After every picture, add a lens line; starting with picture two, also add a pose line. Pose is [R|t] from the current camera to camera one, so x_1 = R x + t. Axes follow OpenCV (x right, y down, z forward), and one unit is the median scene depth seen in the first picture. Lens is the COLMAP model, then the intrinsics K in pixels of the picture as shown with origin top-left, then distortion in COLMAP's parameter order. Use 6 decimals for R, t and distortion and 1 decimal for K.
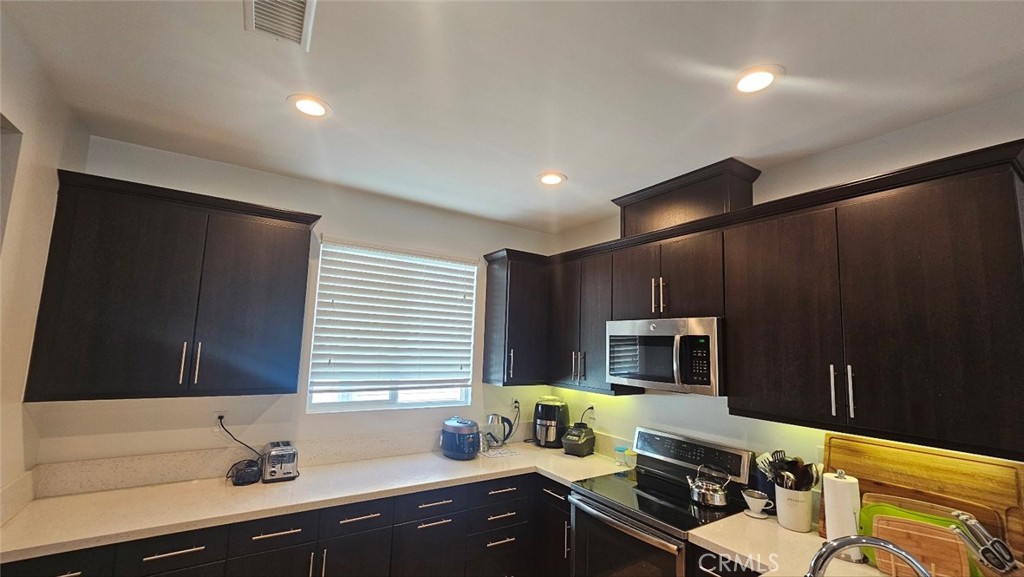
lens RADIAL K [[422.6, 0, 507.2], [0, 422.6, 293.8], [0, 0, 1]] dist [-0.007119, 0.003254]
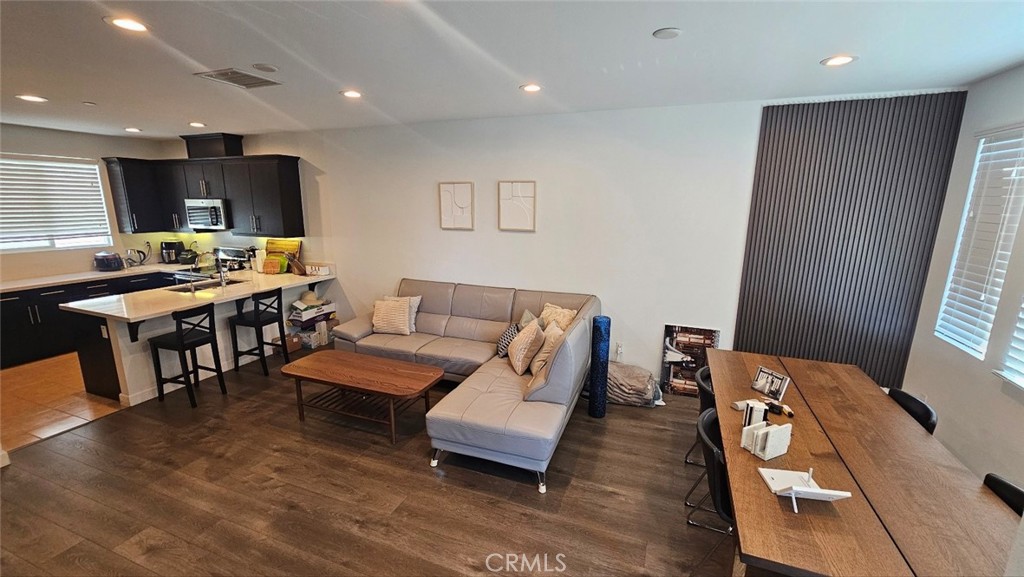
lens RADIAL K [[422.6, 0, 510.8], [0, 422.6, 295.9], [0, 0, 1]] dist [-0.007119, 0.003254]
pose [[0.814029, -0.152690, 0.560395, 0.286330], [-0.049922, 0.942864, 0.329417, -0.239055], [-0.578674, -0.296131, 0.759896, -1.591558]]
